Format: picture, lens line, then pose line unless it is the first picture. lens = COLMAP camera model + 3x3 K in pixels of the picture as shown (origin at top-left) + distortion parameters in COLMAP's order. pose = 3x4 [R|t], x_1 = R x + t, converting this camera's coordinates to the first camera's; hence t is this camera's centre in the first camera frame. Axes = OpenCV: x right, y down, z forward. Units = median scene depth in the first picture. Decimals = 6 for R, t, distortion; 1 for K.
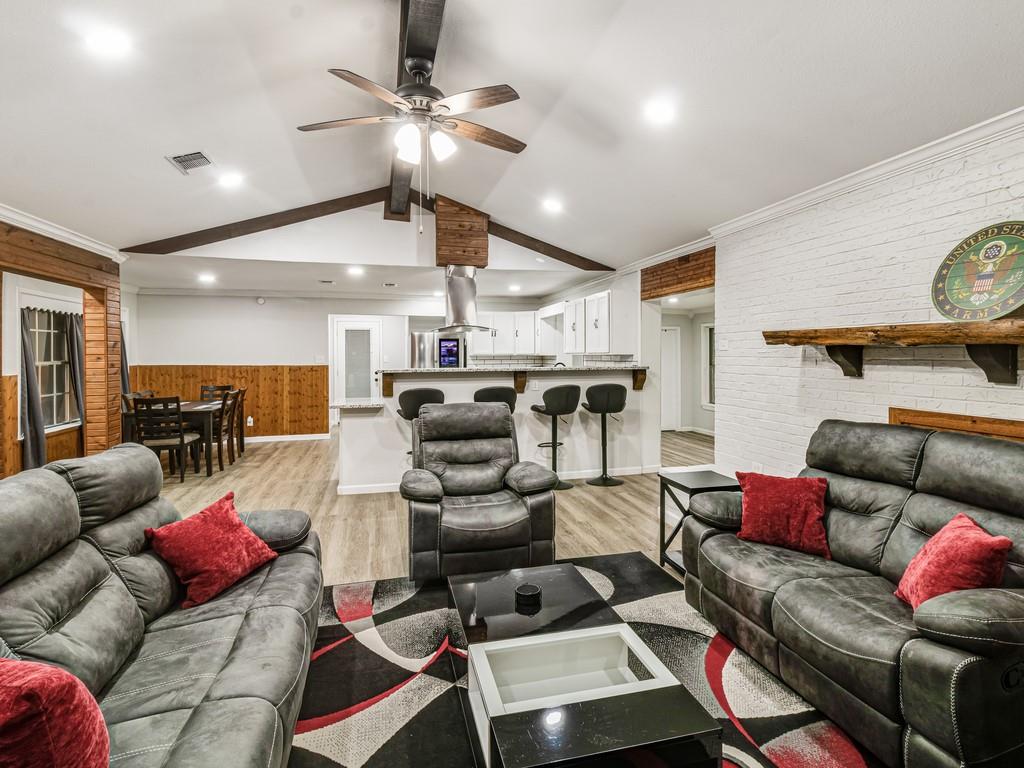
lens RADIAL K [[530.7, 0, 528.0], [0, 530.7, 361.0], [0, 0, 1]] dist [0.001220, 0.002549]
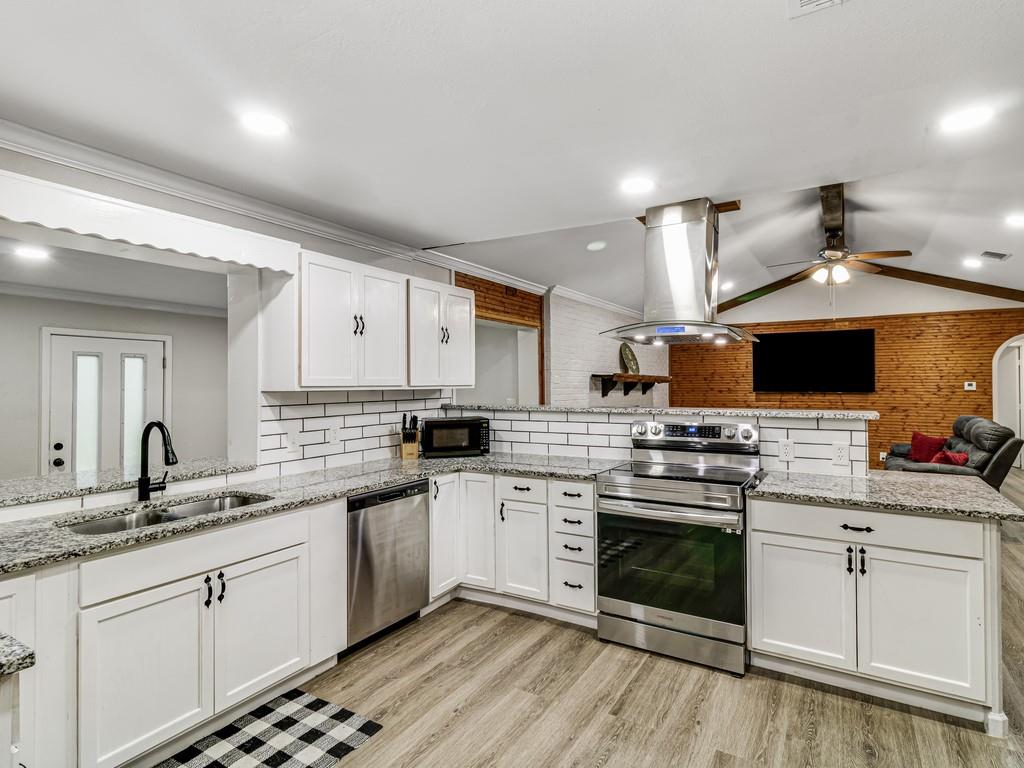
lens RADIAL K [[537.7, 0, 515.6], [0, 537.7, 374.9], [0, 0, 1]] dist [0.000691, 0.000698]
pose [[-0.680452, 0.020591, 0.732503, -0.426886], [0.017140, 0.999779, -0.012182, -0.021952], [-0.732592, 0.004265, -0.680655, 1.622575]]
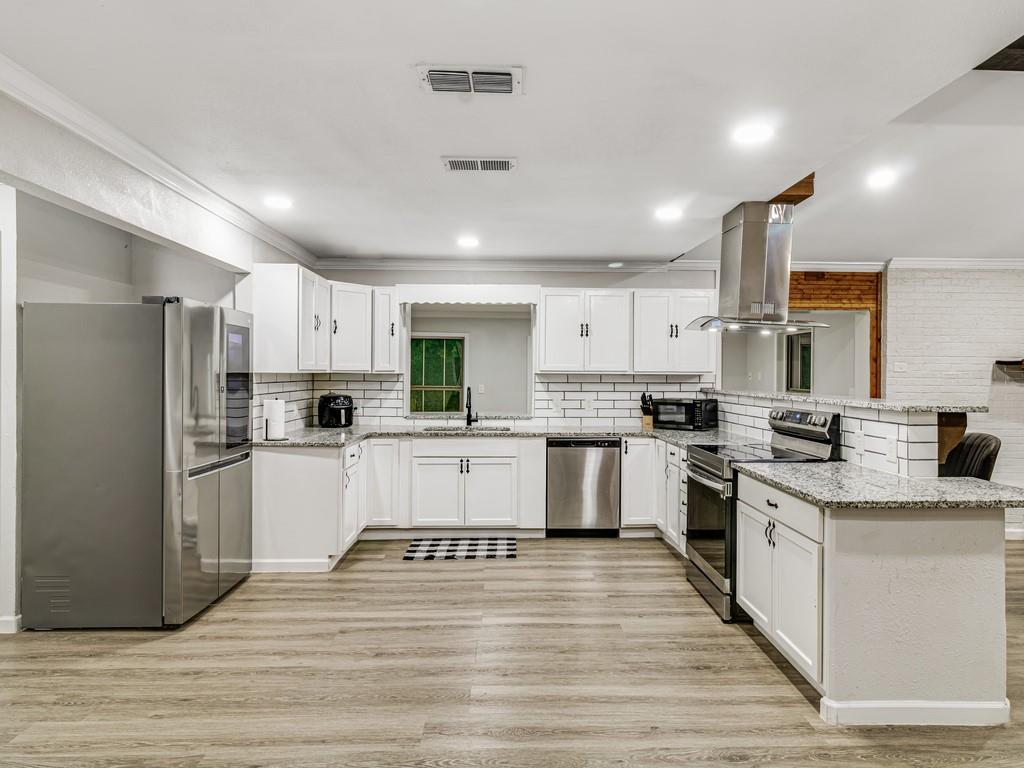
lens RADIAL K [[603.0, 0, 526.4], [0, 603.0, 374.8], [0, 0, 1]] dist [0.001358, 0.001330]
pose [[0.242922, 0.004033, 0.970037, -0.857403], [0.004030, 0.999979, -0.005166, -0.008865], [-0.970037, 0.005164, 0.242901, 1.201563]]
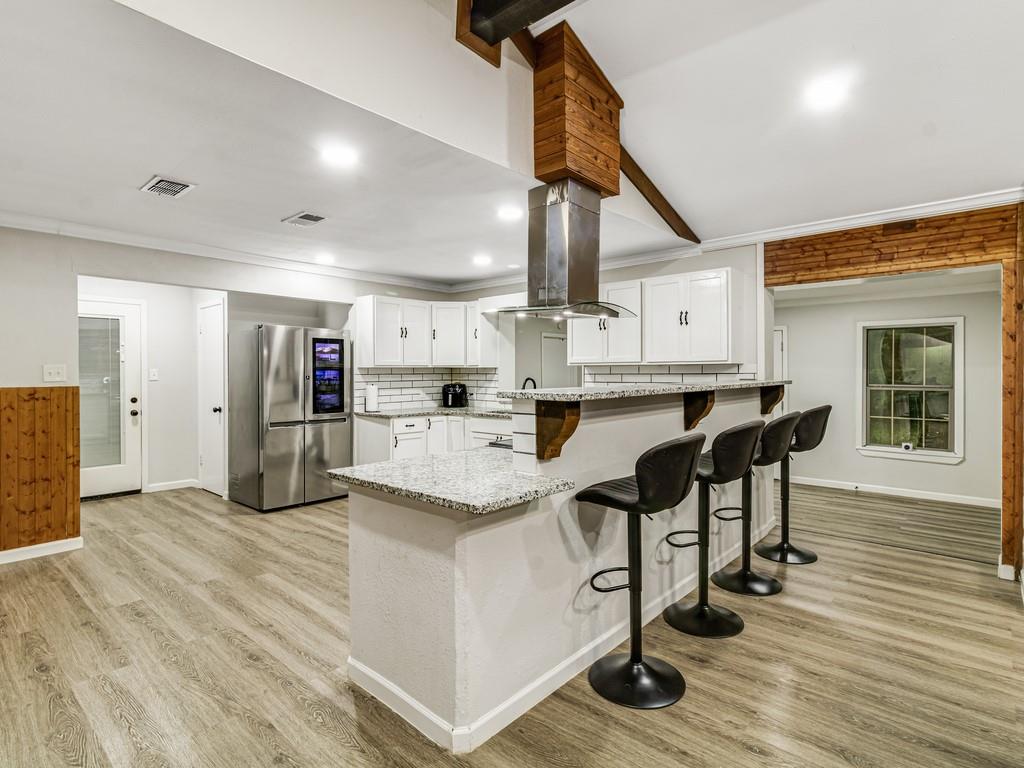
lens RADIAL K [[533.5, 0, 521.4], [0, 533.5, 373.8], [0, 0, 1]] dist [0.002244, 0.001289]
pose [[0.837729, -0.001536, 0.546084, -0.496933], [0.006629, 0.999951, -0.007358, 0.005137], [-0.546046, 0.009784, 0.837698, 0.659330]]
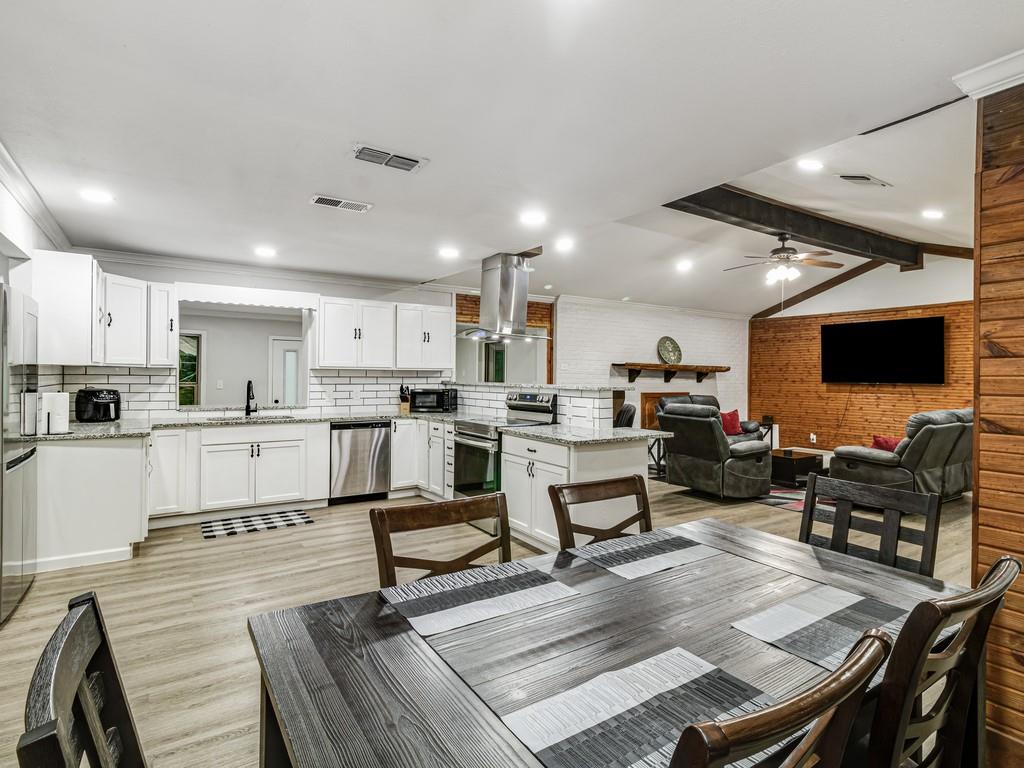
lens RADIAL K [[533.5, 0, 516.7], [0, 533.5, 377.2], [0, 0, 1]] dist [0.002244, 0.001289]
pose [[-0.294089, -0.000308, 0.955778, -0.990903], [0.003457, 0.999993, 0.001386, 0.000027], [-0.955772, 0.003712, -0.294086, 1.358032]]
